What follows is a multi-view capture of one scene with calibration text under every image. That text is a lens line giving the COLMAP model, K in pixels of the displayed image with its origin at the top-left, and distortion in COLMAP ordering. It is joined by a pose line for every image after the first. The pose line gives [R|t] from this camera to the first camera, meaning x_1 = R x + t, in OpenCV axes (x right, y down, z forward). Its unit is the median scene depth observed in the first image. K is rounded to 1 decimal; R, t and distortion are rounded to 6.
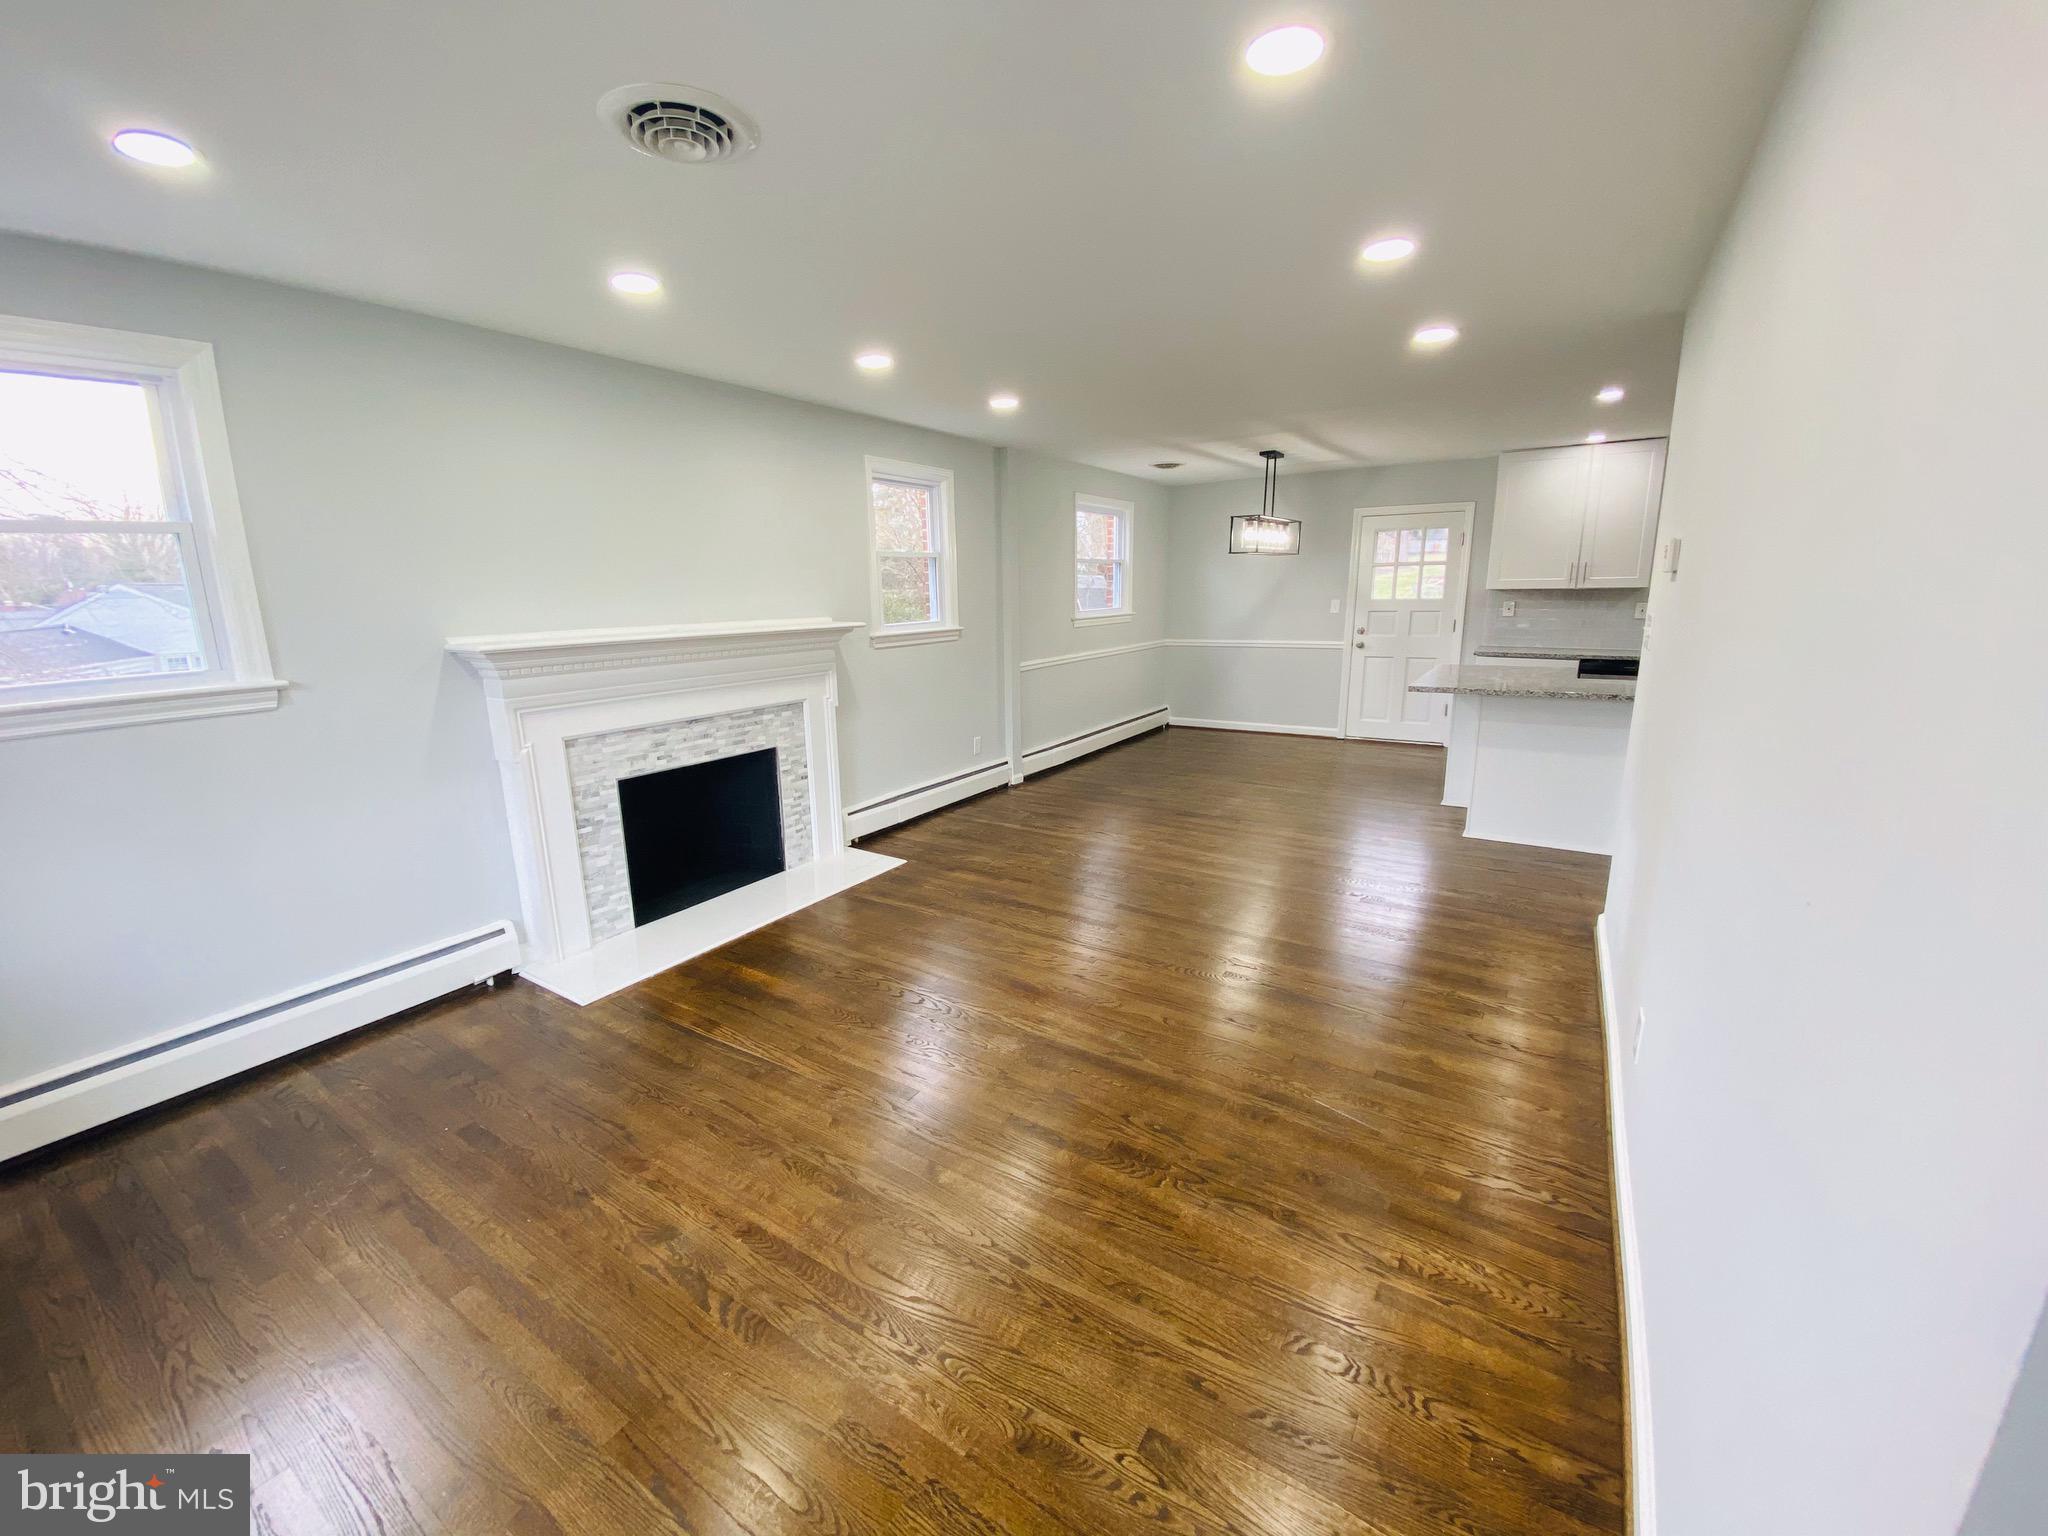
lens RADIAL K [[809.4, 0, 1012.6], [0, 809.4, 762.6], [0, 0, 1]] dist [0.022860, -0.023716]
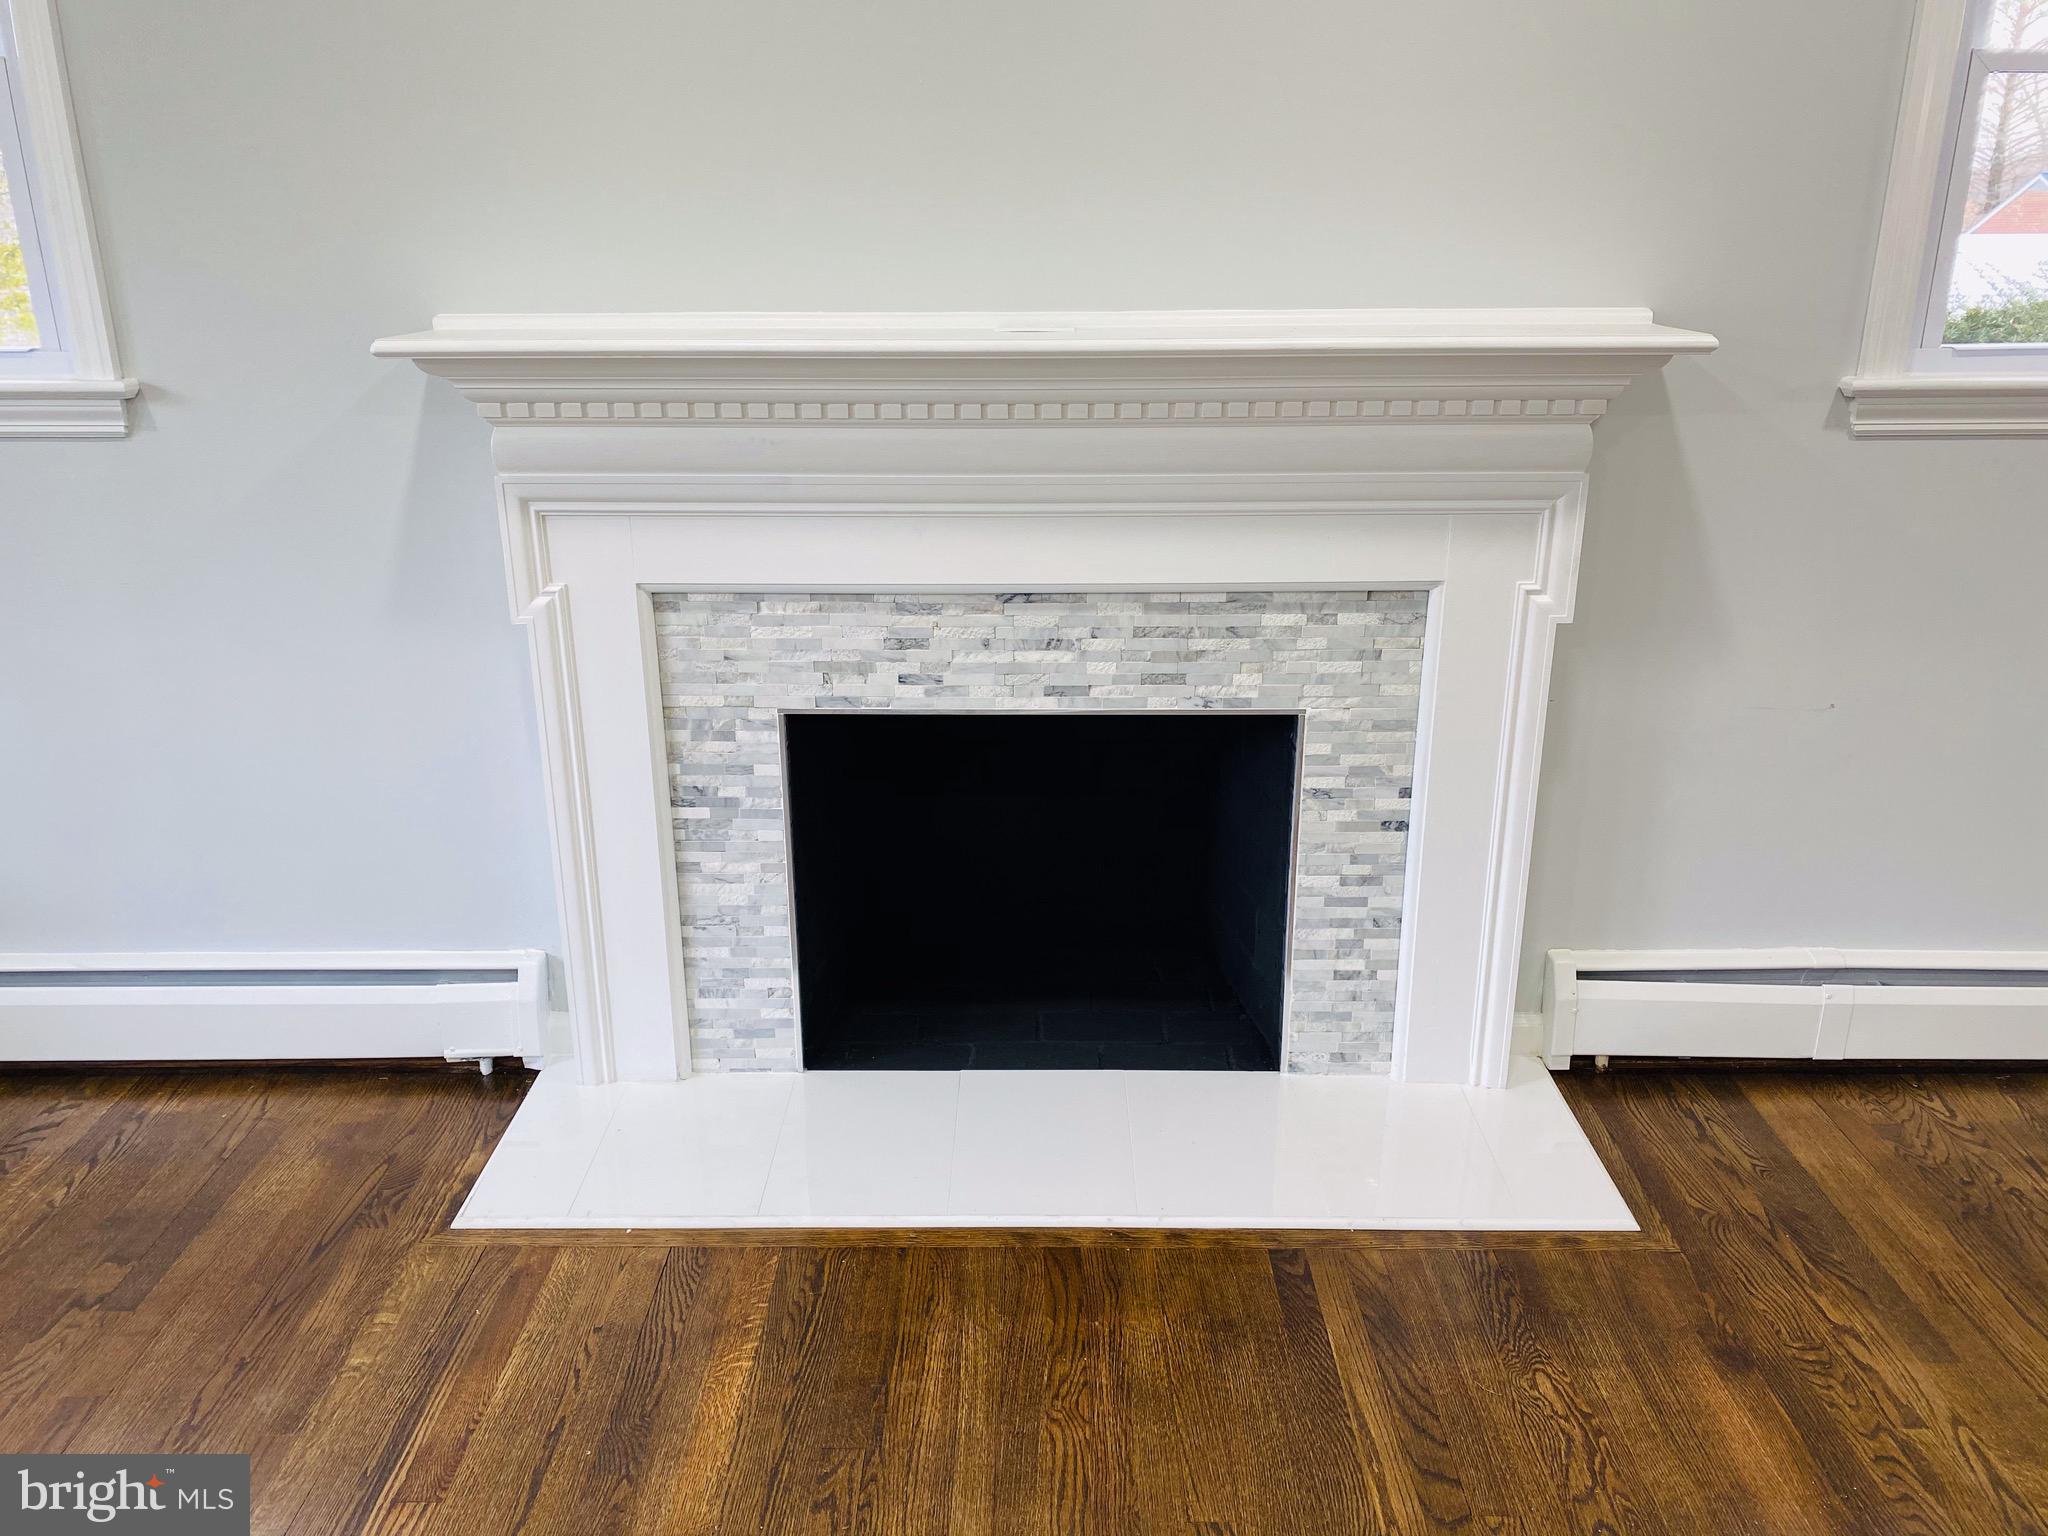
lens RADIAL K [[1538.4, 0, 1018.0], [0, 1538.4, 750.0], [0, 0, 1]] dist [0.094740, -0.124777]
pose [[0.533811, 0.273950, -0.799998, 0.168316], [-0.182533, 0.961094, 0.207317, -0.130452], [0.825668, 0.035358, 0.563047, 0.645592]]
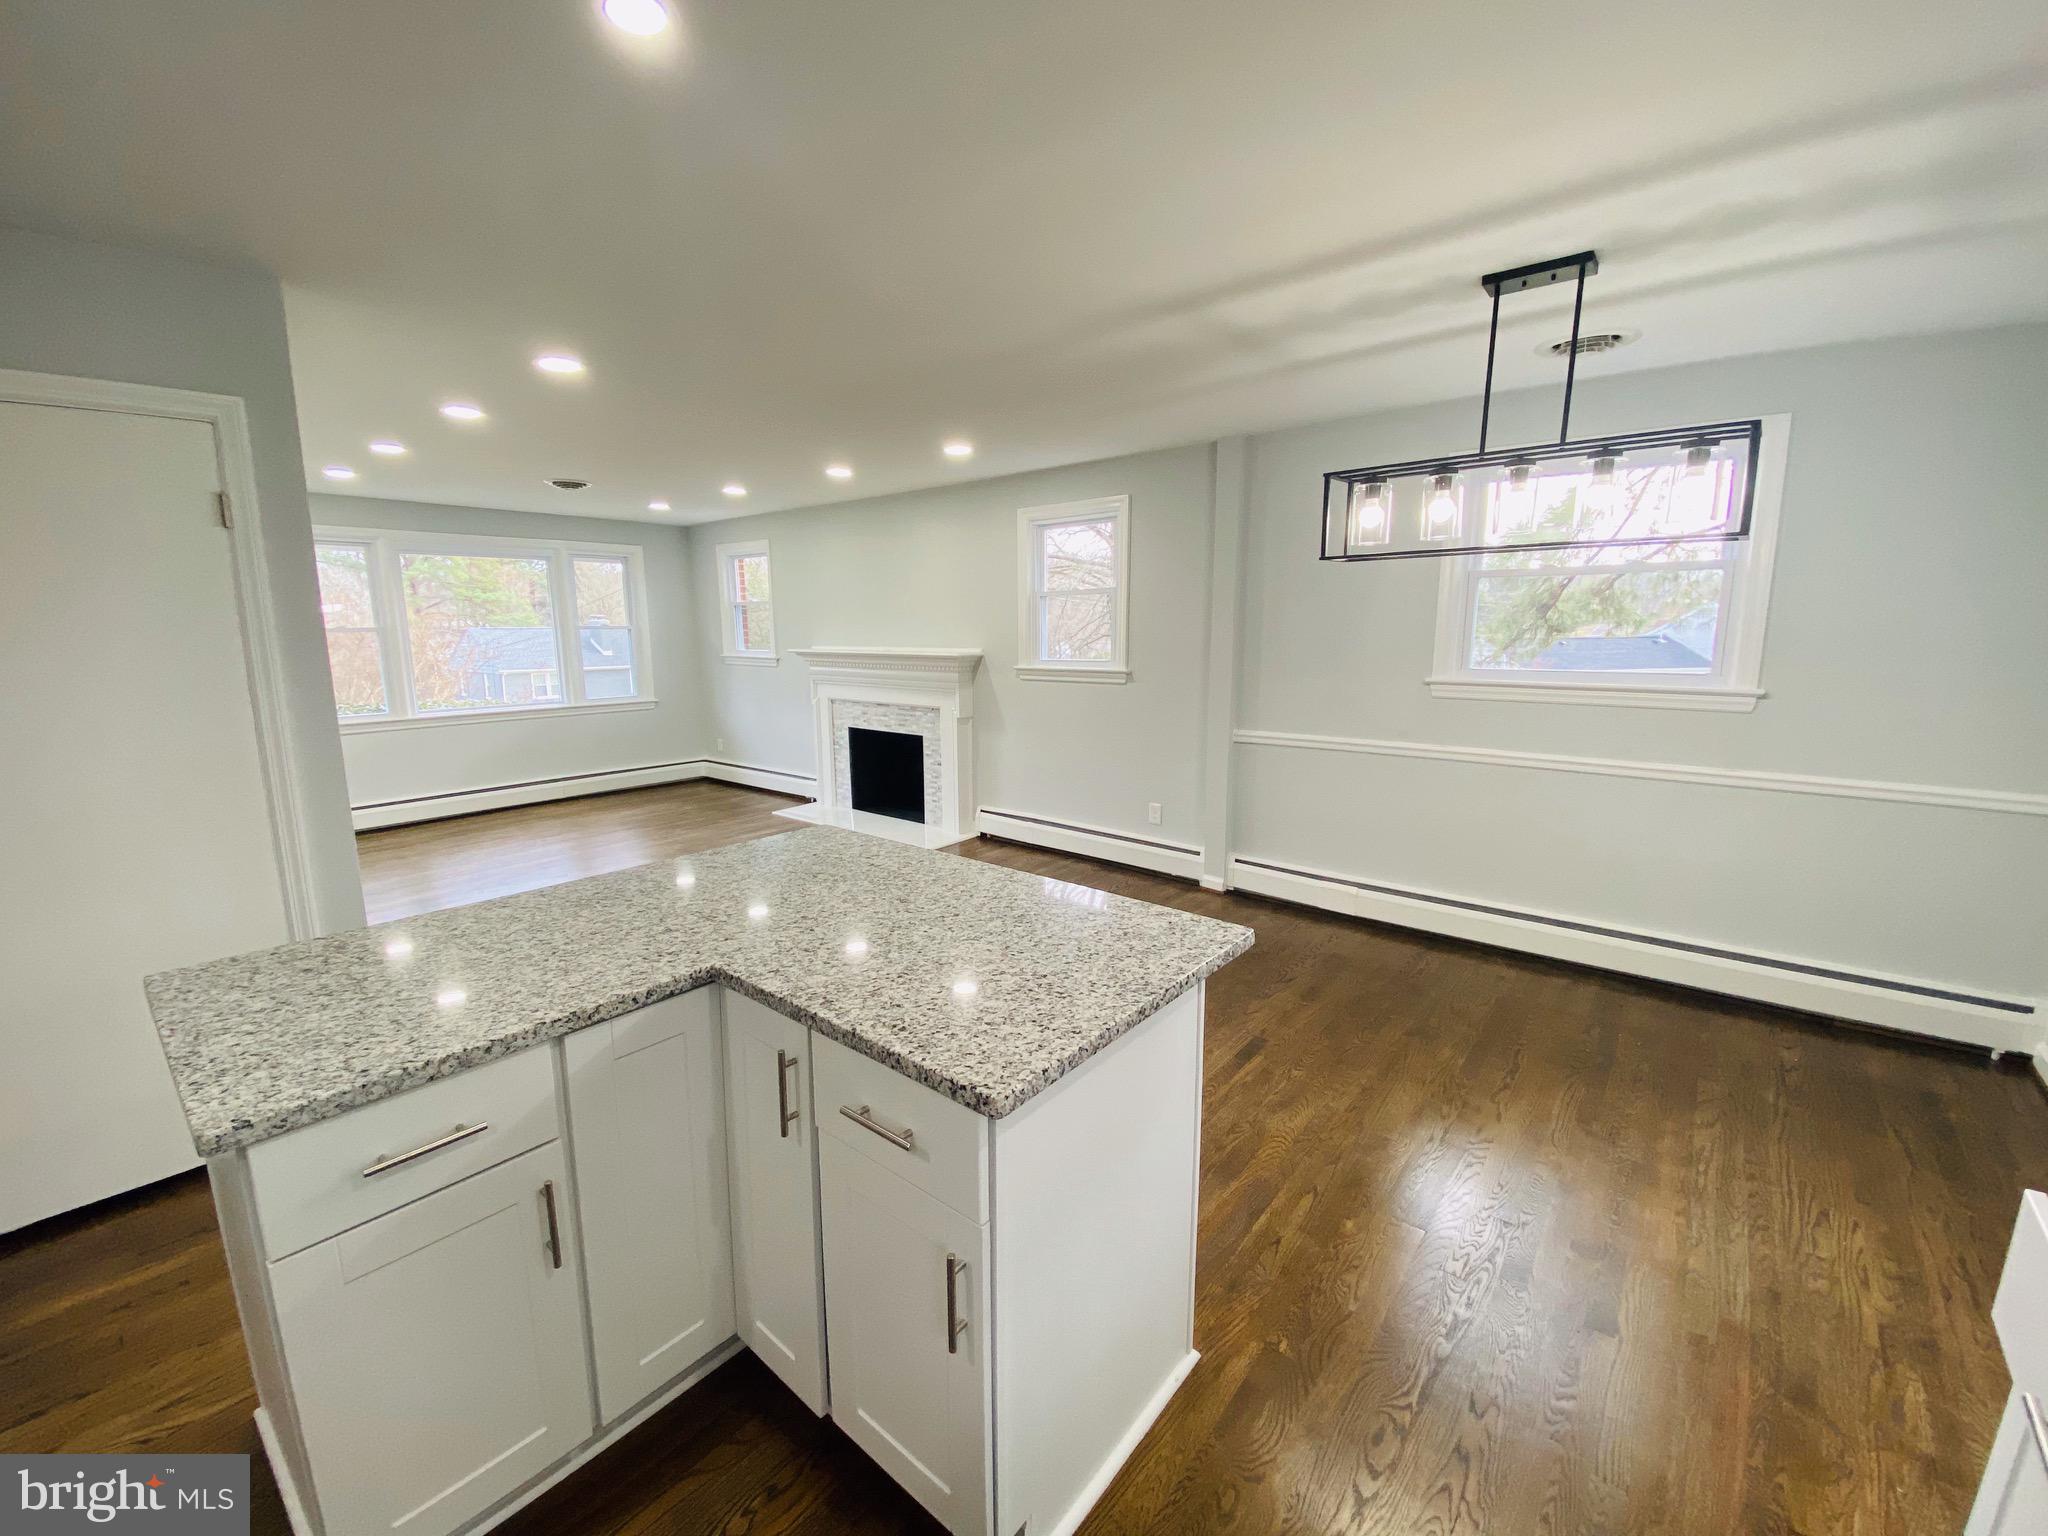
lens RADIAL K [[809.4, 0, 1012.6], [0, 809.4, 762.6], [0, 0, 1]] dist [0.022860, -0.023716]
pose [[-0.123863, 0.183732, -0.975141, 1.250460], [-0.200467, 0.957813, 0.205930, -0.344188], [0.971839, 0.220990, -0.081805, 1.474350]]
